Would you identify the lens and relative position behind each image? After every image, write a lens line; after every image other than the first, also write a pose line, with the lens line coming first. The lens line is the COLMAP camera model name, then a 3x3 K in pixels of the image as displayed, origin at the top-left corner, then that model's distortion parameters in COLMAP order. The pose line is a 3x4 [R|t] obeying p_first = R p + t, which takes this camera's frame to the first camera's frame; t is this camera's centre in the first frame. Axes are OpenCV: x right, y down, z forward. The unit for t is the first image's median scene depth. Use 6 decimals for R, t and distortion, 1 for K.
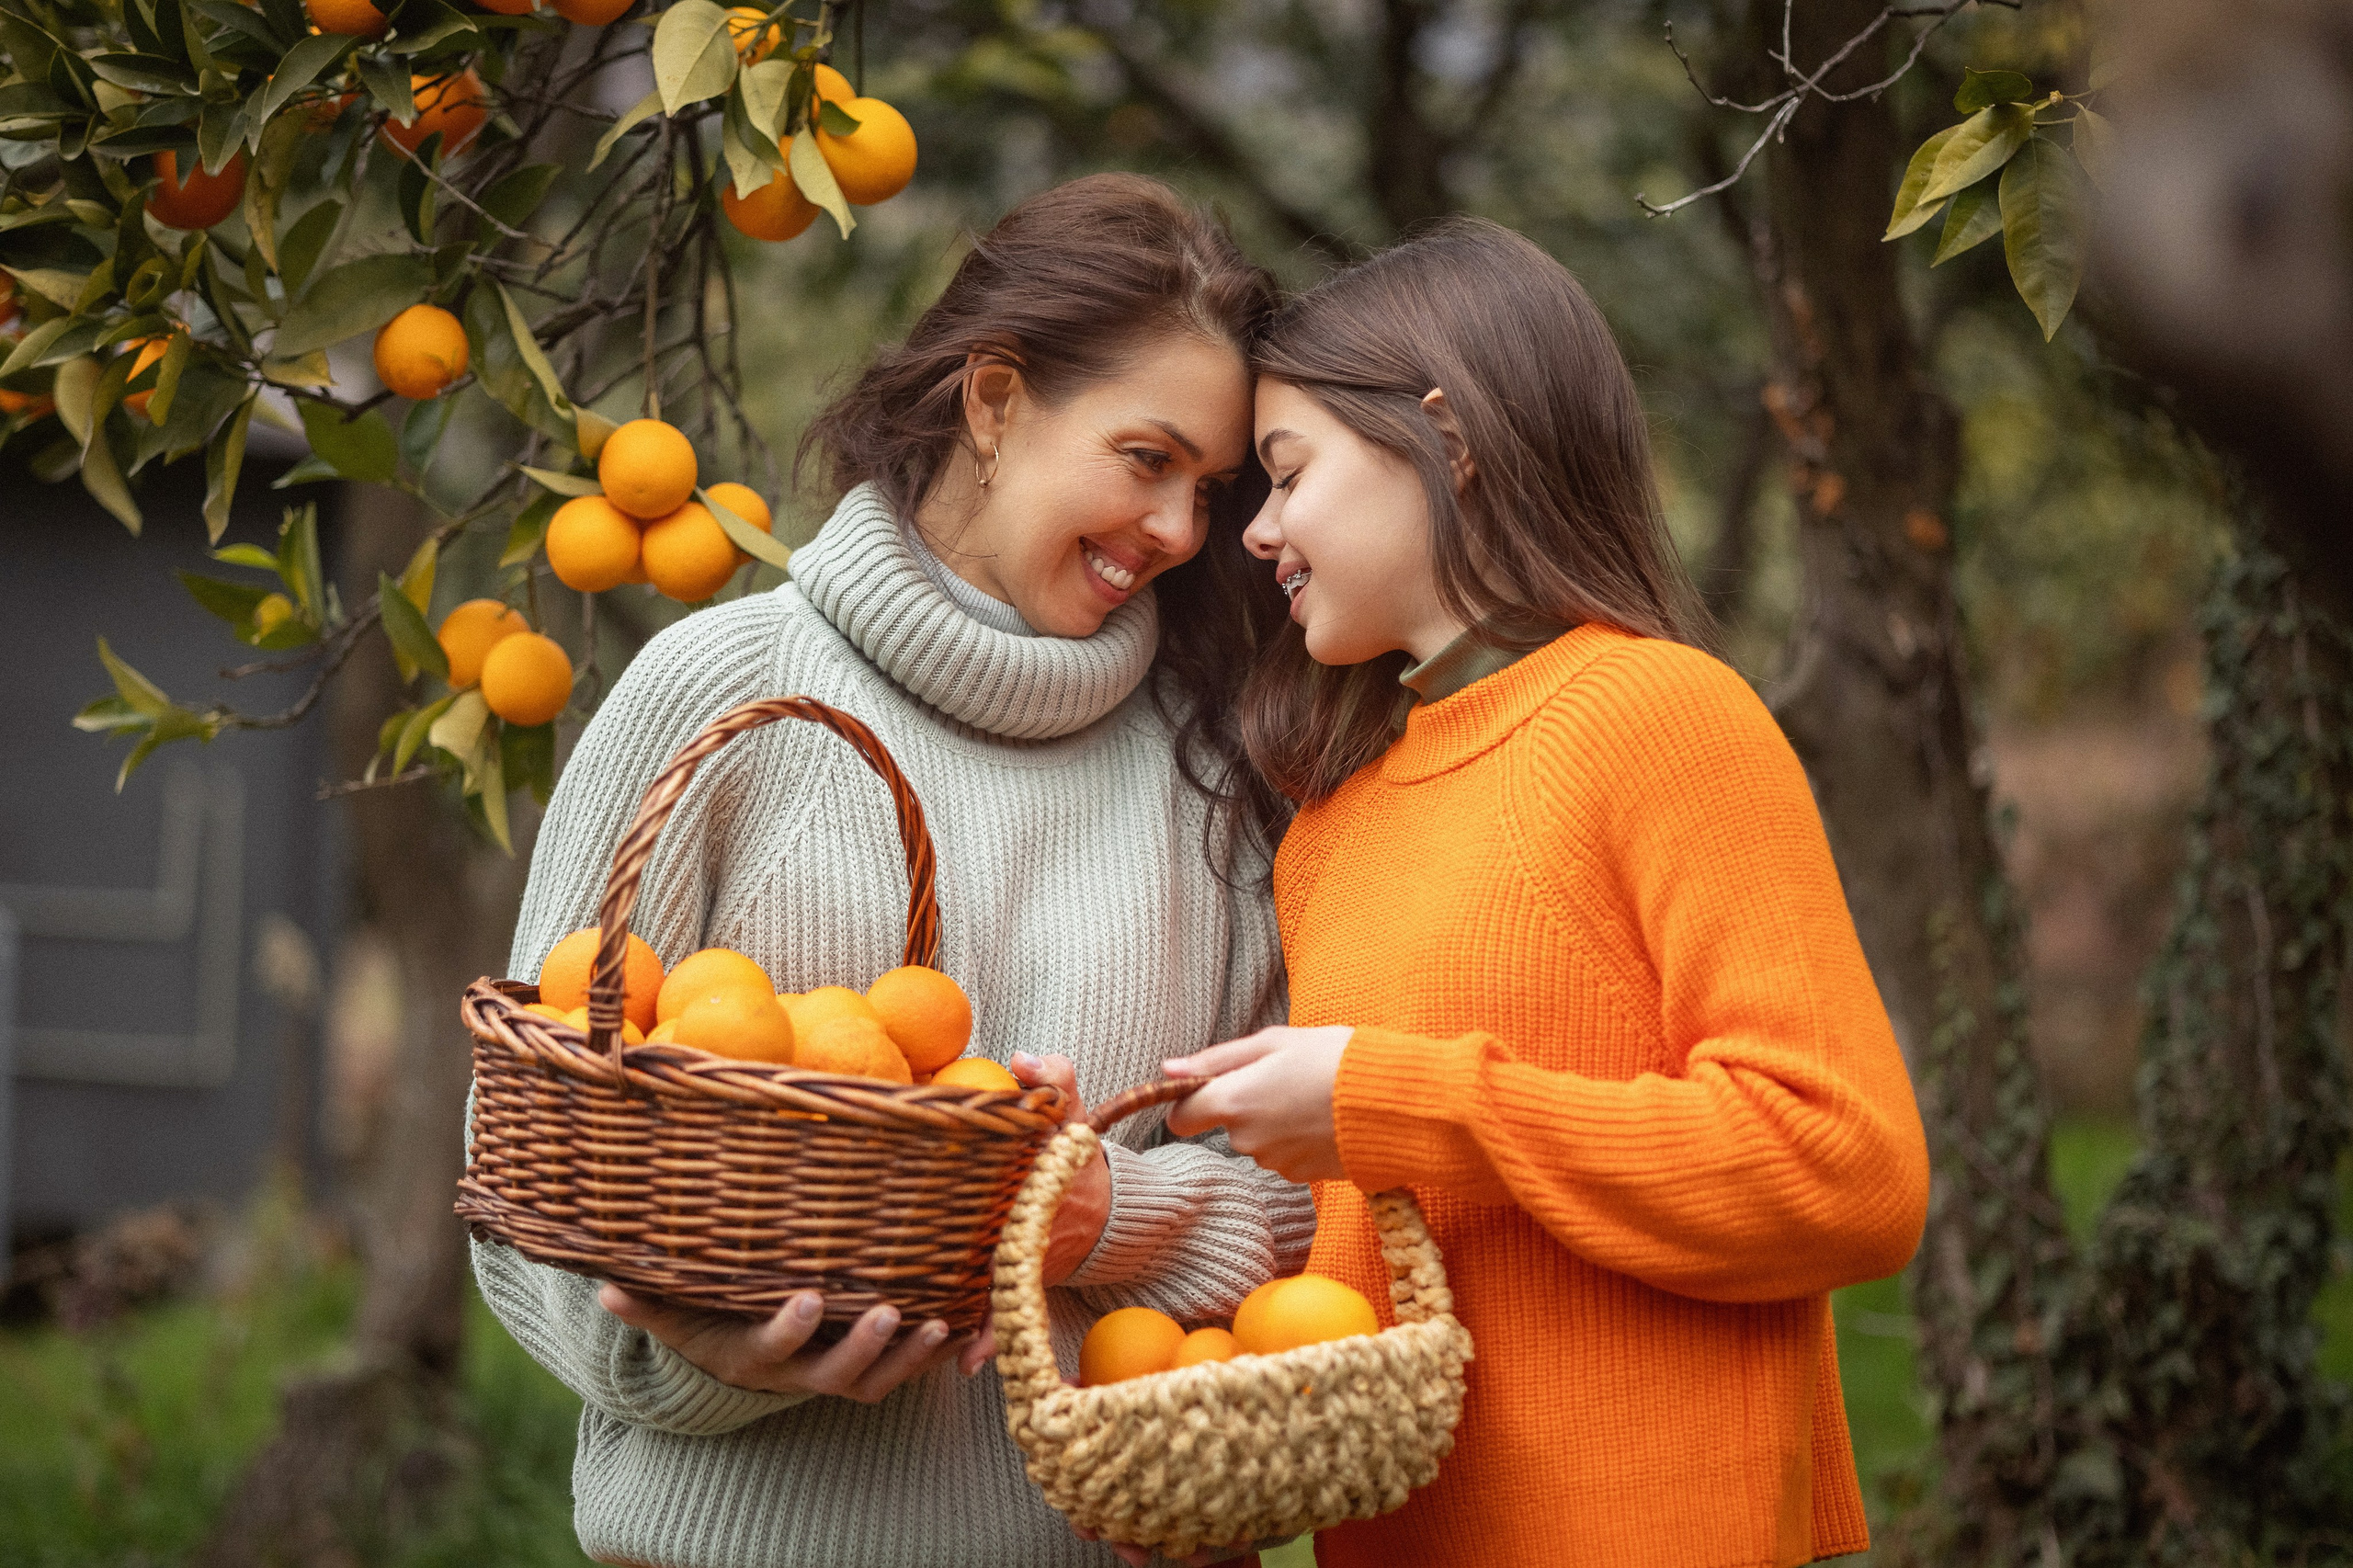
lens RADIAL K [[6275.4, 0, 1176.5], [0, 6275.4, 784.0], [0, 0, 1]] dist [0.109004, 0.185935]
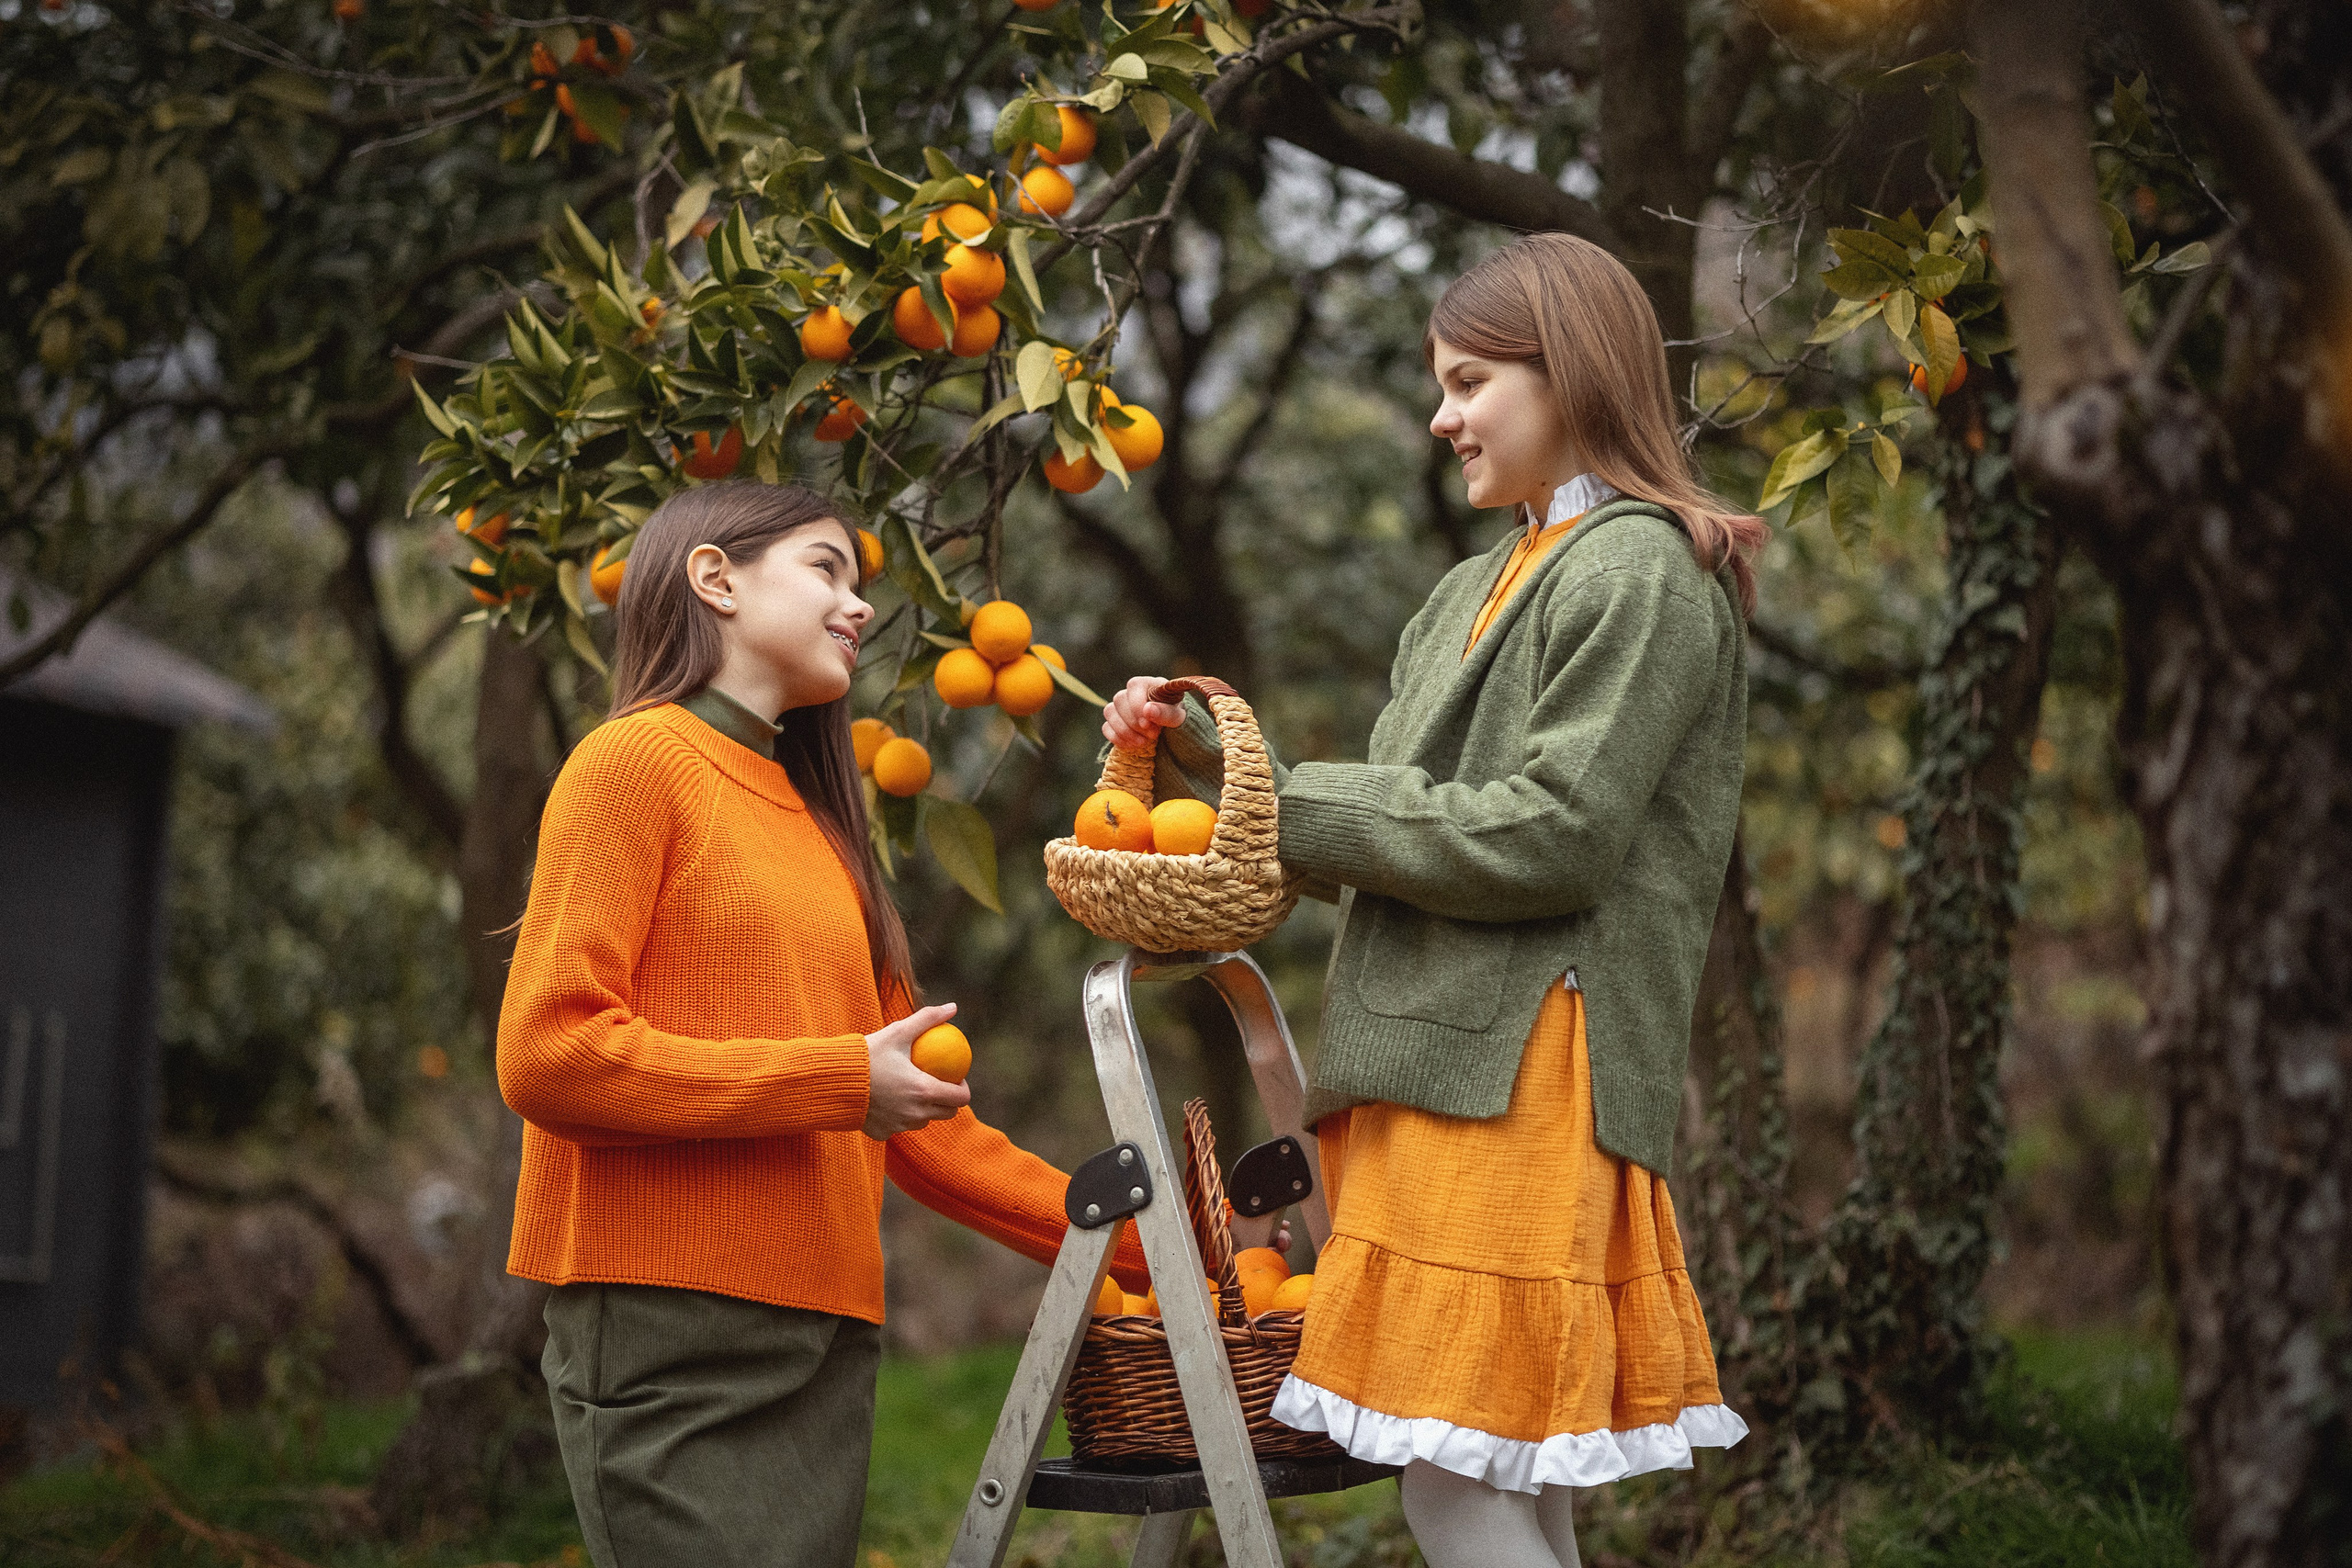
lens RADIAL K [[6272.2, 0, 1176.0], [0, 6272.2, 784.0], [0, 0, 1]] dist [0.109004, 0.185935]
pose [[0.997466, 0.021939, 0.067678, -0.099115], [-0.018261, 0.998347, -0.054498, 0.051171], [-0.068762, 0.053124, 0.996218, -0.409075]]
